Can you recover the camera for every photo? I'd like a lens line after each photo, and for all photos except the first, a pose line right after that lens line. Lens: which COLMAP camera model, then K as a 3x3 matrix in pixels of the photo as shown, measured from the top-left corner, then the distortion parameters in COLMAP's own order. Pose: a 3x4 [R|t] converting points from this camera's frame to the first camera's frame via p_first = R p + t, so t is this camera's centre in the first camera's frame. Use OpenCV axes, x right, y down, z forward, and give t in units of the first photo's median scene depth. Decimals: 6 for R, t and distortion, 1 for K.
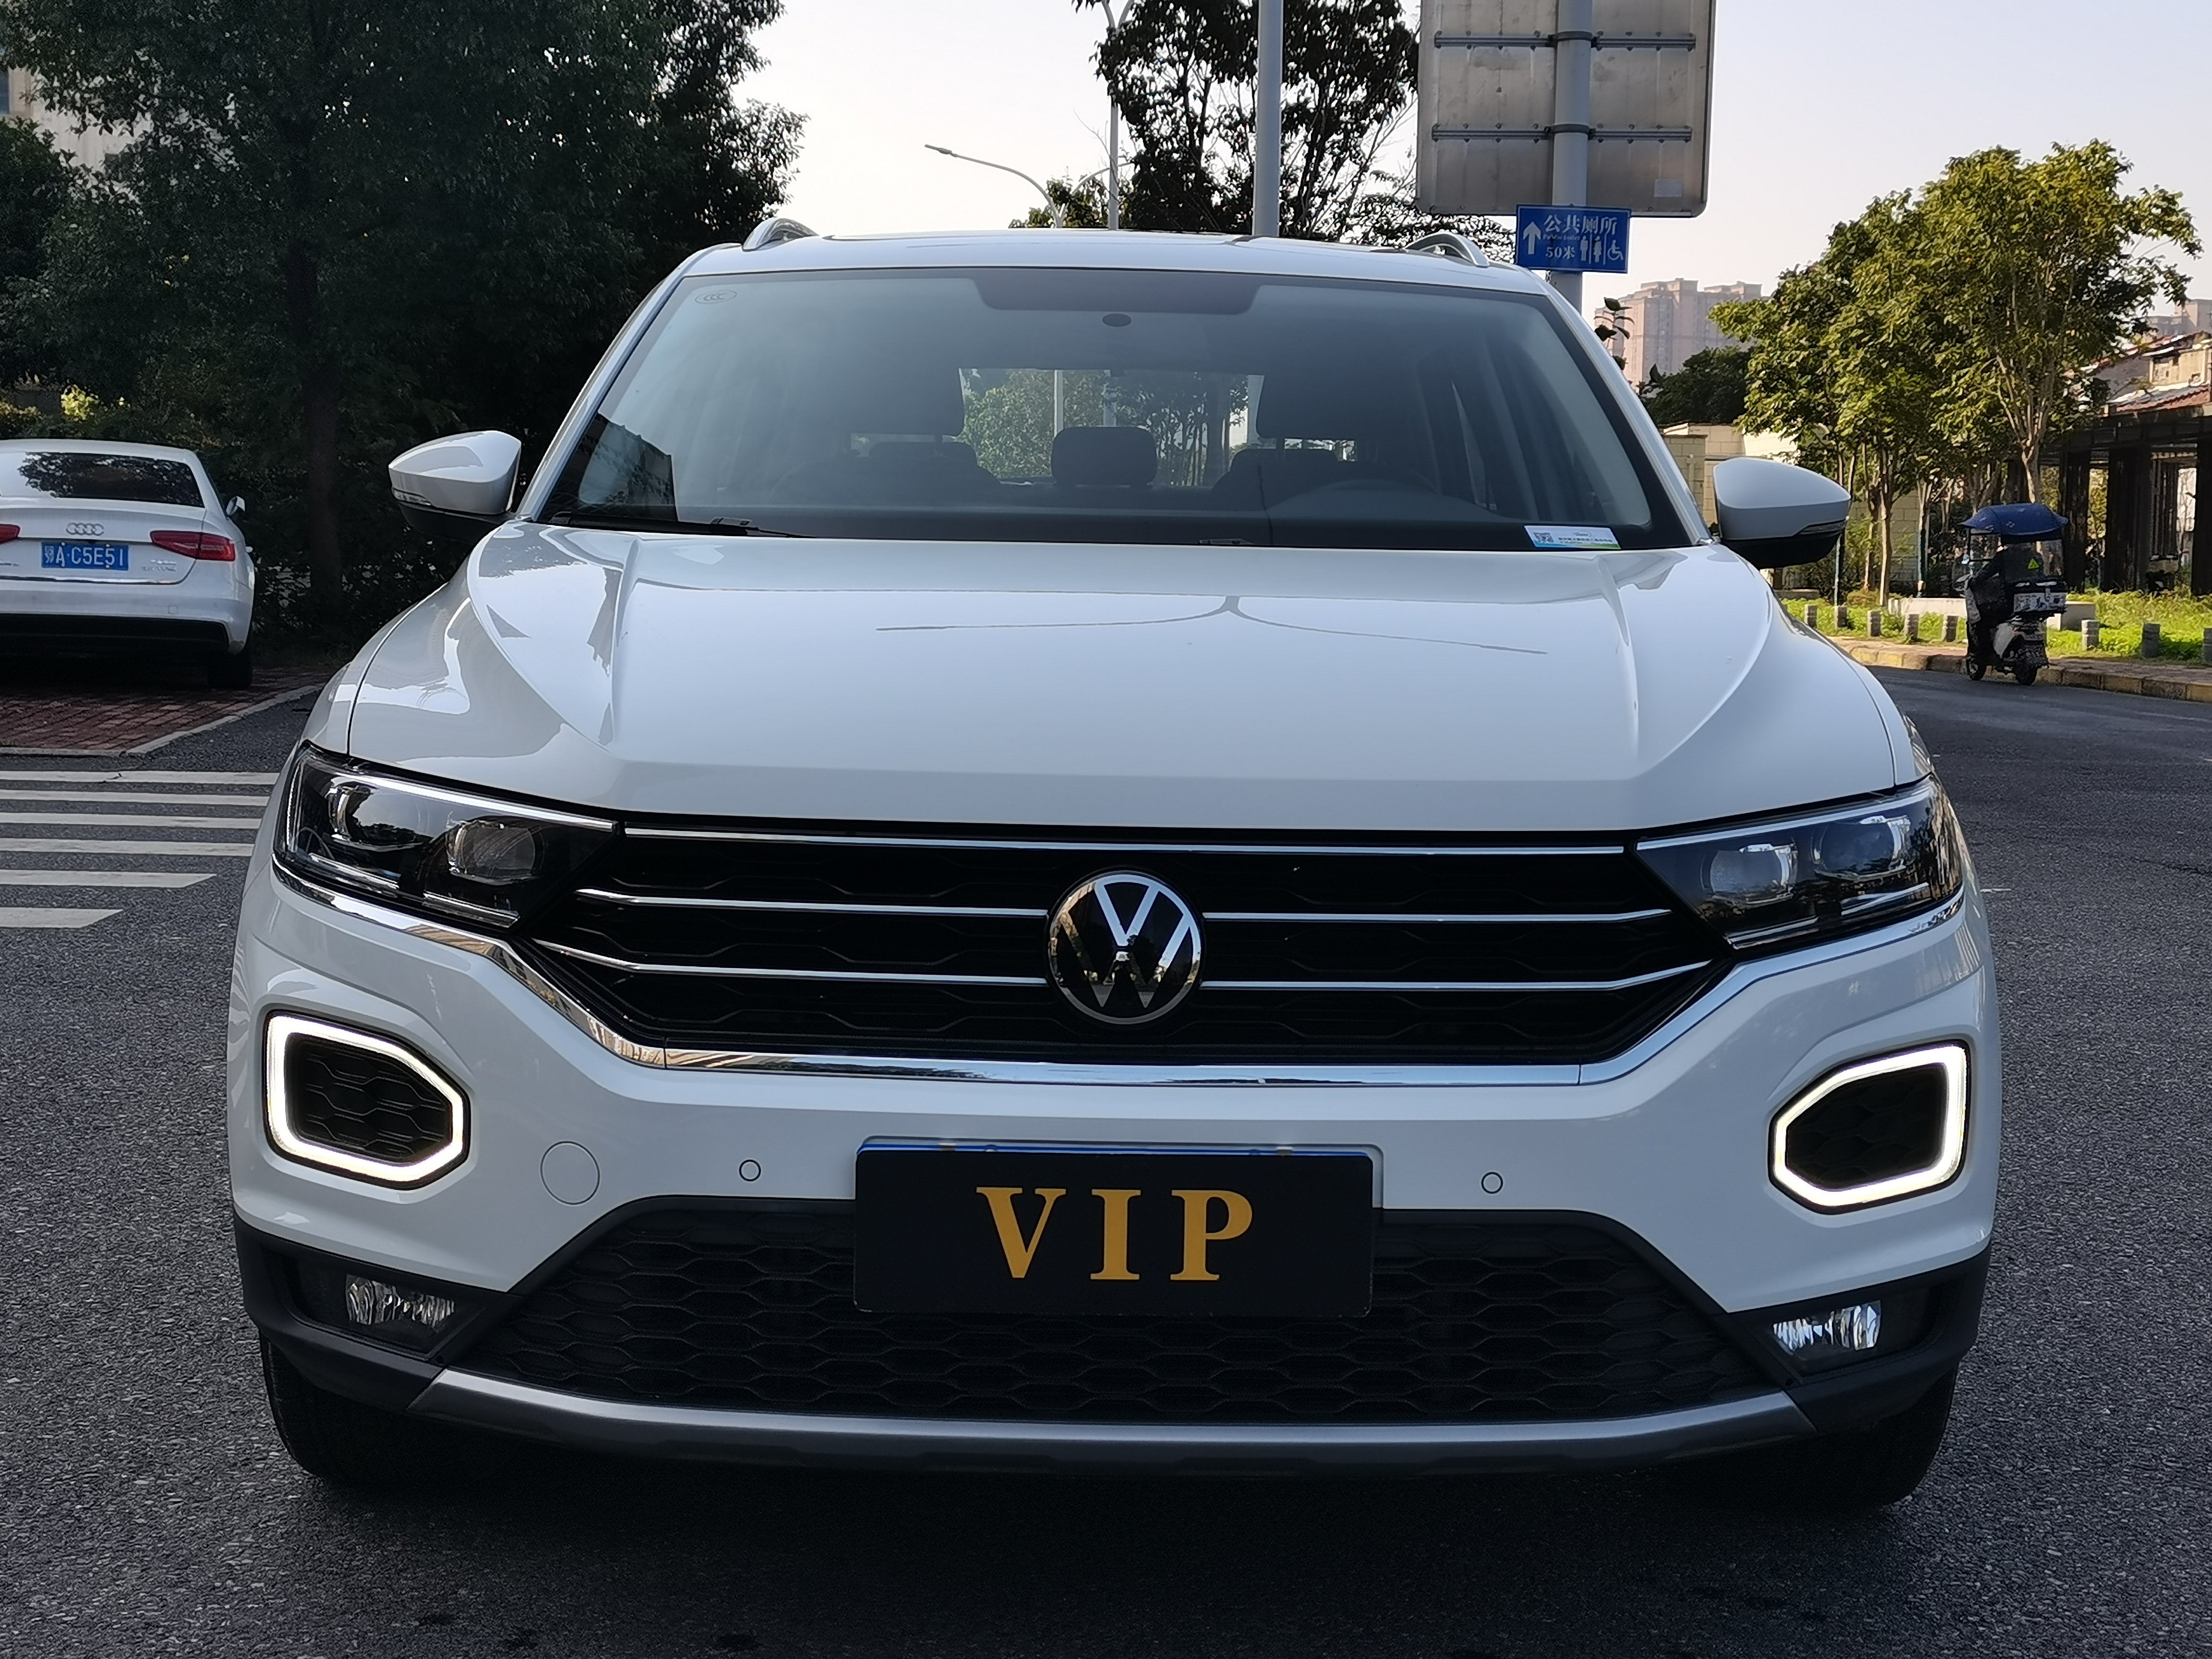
lens RADIAL K [[3077.0, 0, 1106.0], [0, 3077.0, 829.5], [0, 0, 1]] dist [0.015826, 0.141754]
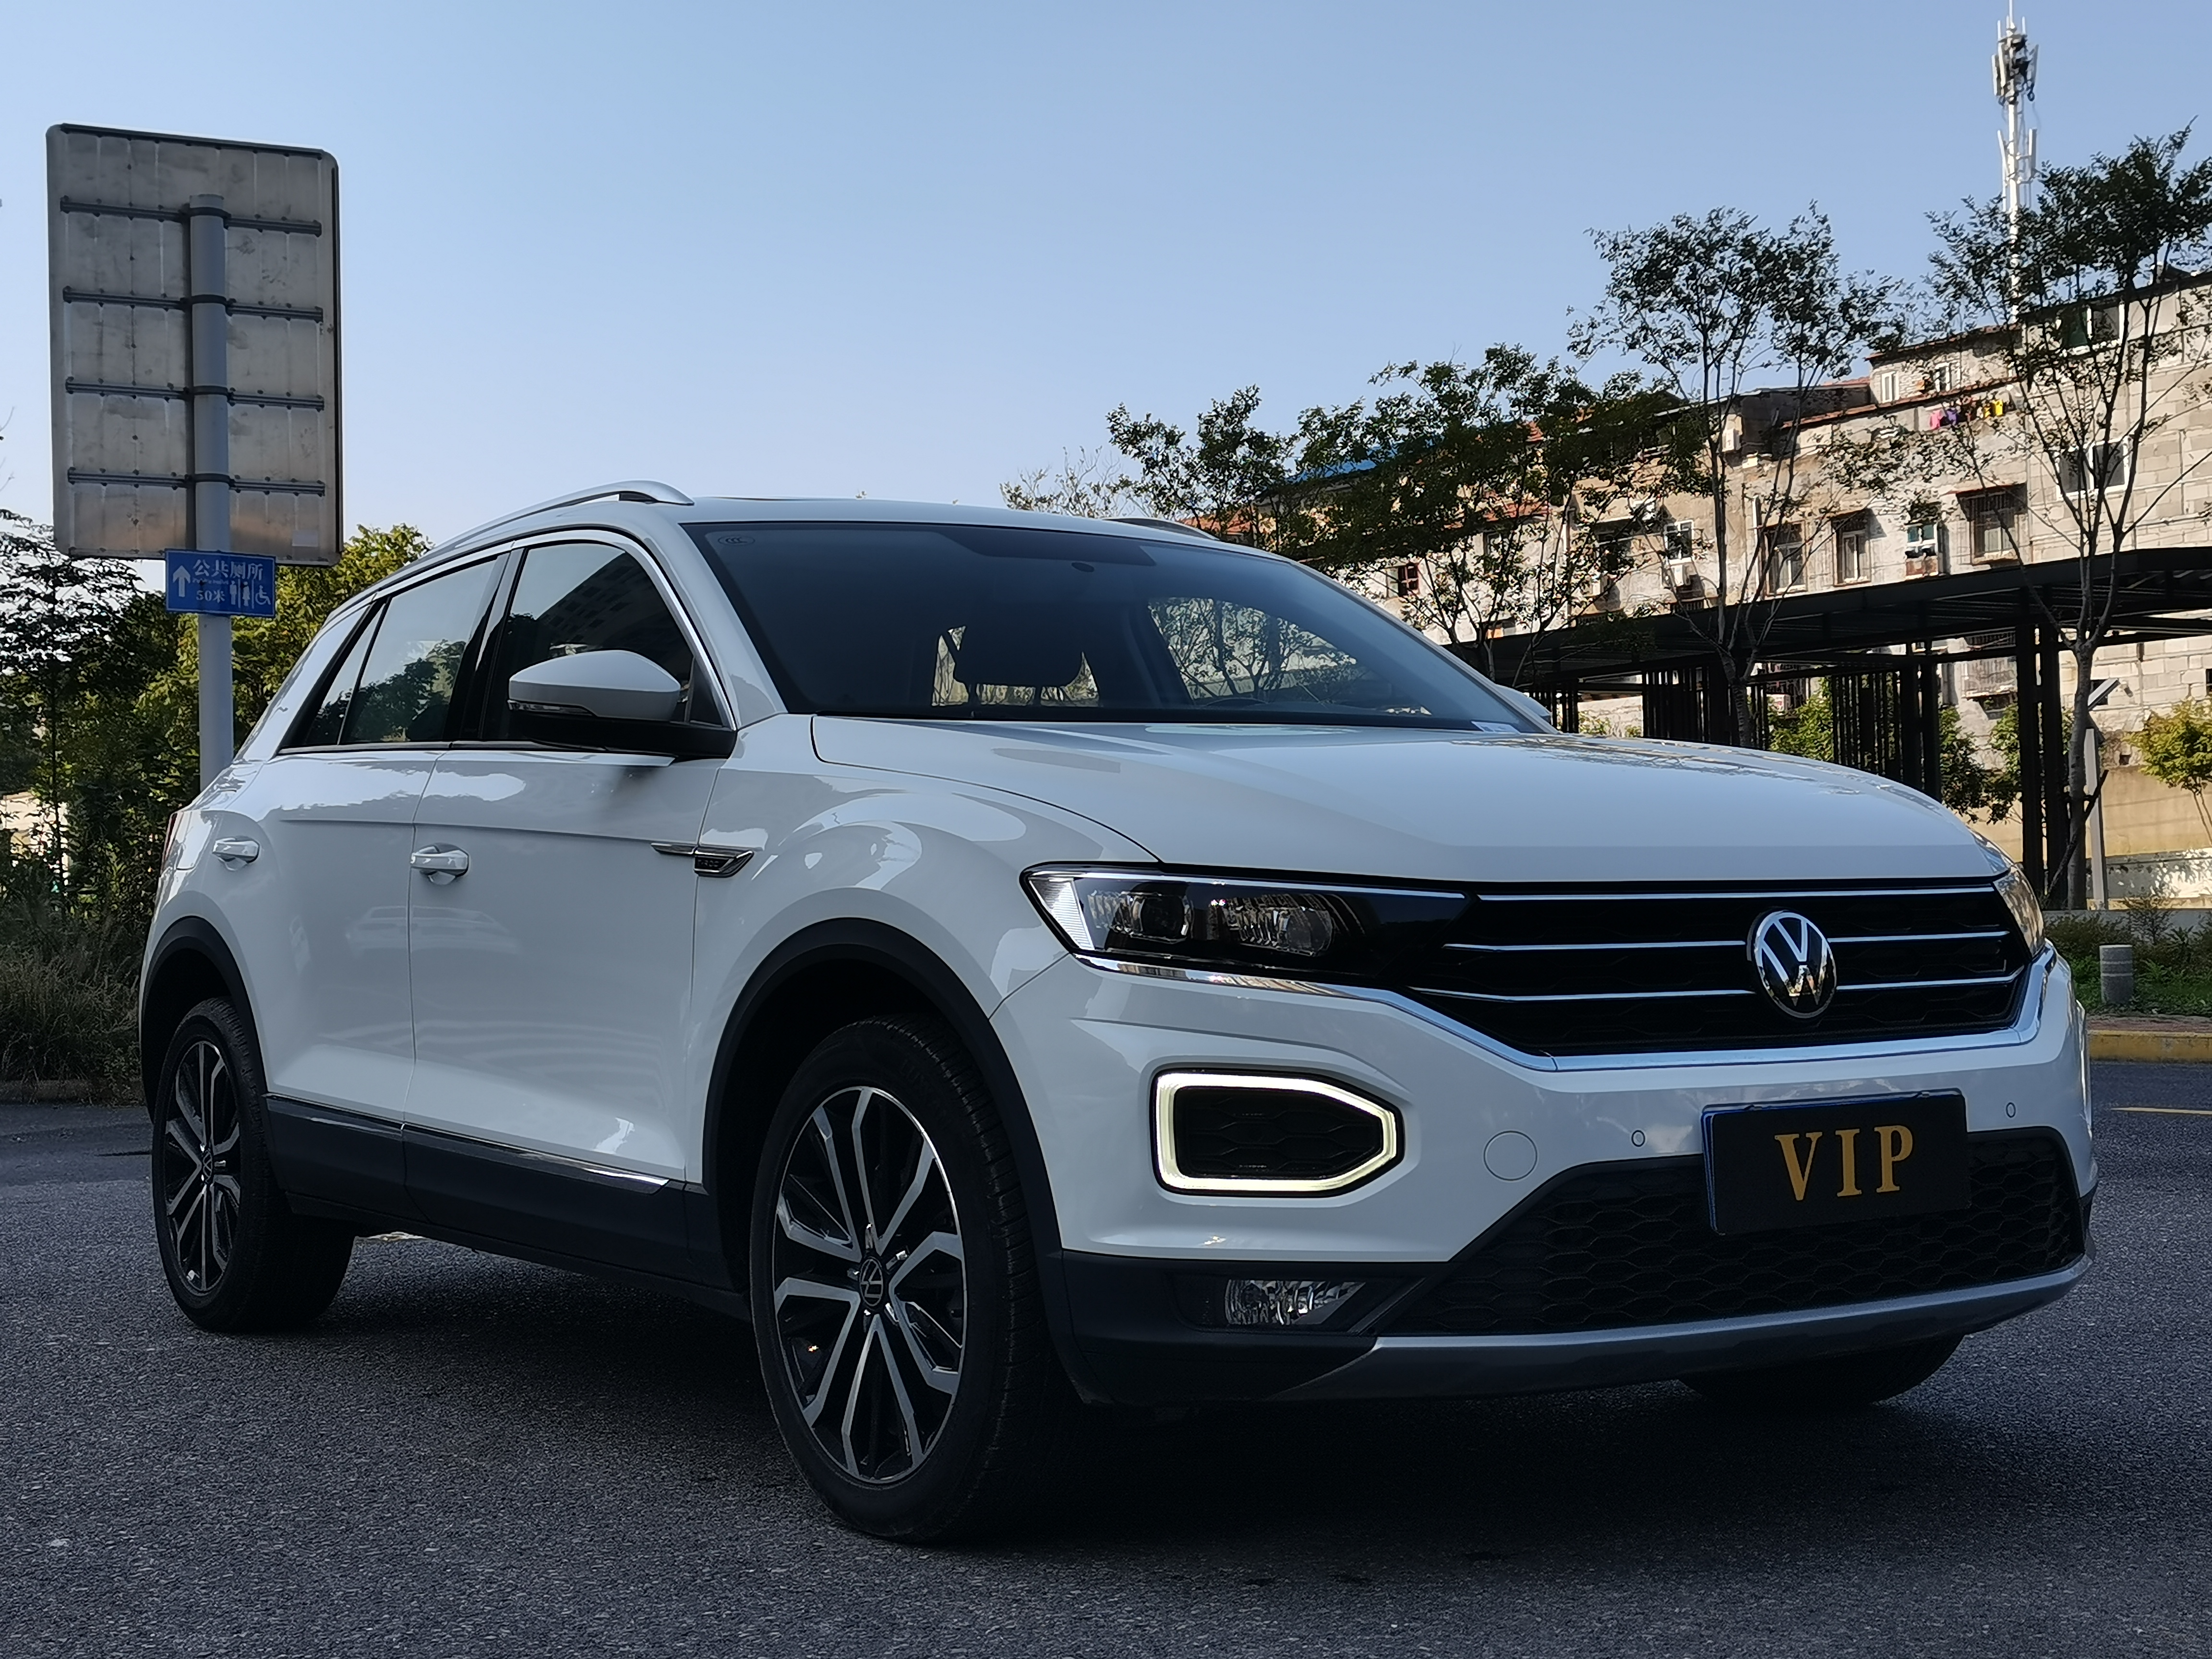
lens RADIAL K [[3077.0, 0, 1106.0], [0, 3077.0, 829.5], [0, 0, 1]] dist [0.015826, 0.141754]
pose [[0.836878, -0.020576, 0.547002, -0.995566], [0.087313, 0.991517, -0.096286, 0.083046], [-0.540381, 0.128340, 0.831575, -0.002744]]
